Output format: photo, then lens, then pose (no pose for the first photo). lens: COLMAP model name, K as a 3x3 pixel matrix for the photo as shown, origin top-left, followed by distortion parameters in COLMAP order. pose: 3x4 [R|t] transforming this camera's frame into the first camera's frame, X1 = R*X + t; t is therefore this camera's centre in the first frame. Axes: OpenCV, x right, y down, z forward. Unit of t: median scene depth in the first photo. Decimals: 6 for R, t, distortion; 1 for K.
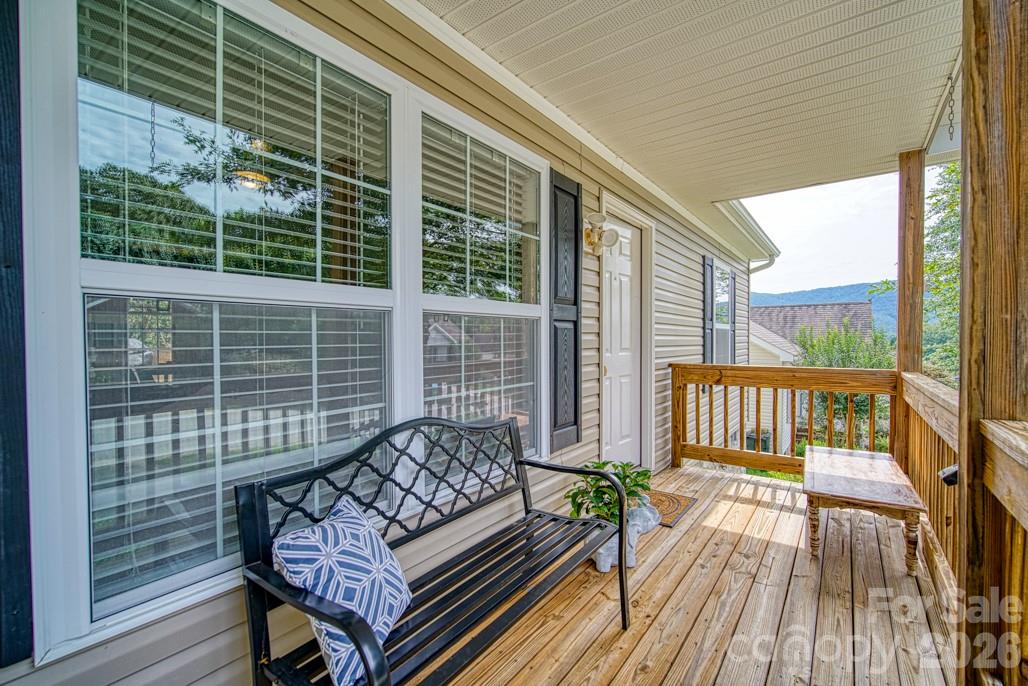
lens RADIAL K [[447.6, 0, 512.0], [0, 447.6, 340.6], [0, 0, 1]] dist [-0.012463, 0.000194]
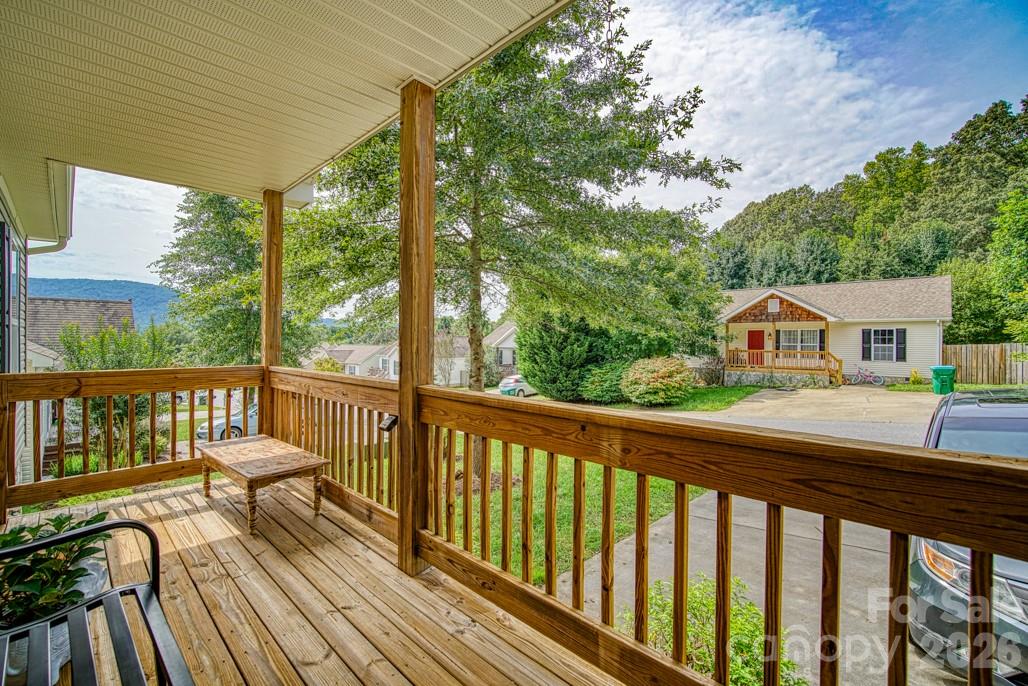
lens RADIAL K [[447.6, 0, 512.0], [0, 447.6, 340.6], [0, 0, 1]] dist [-0.012463, 0.000194]
pose [[0.128180, 0.000509, 0.991751, -0.260283], [0.000975, 0.999999, -0.000639, 0.000389], [-0.991750, 0.001049, 0.128179, 0.164324]]
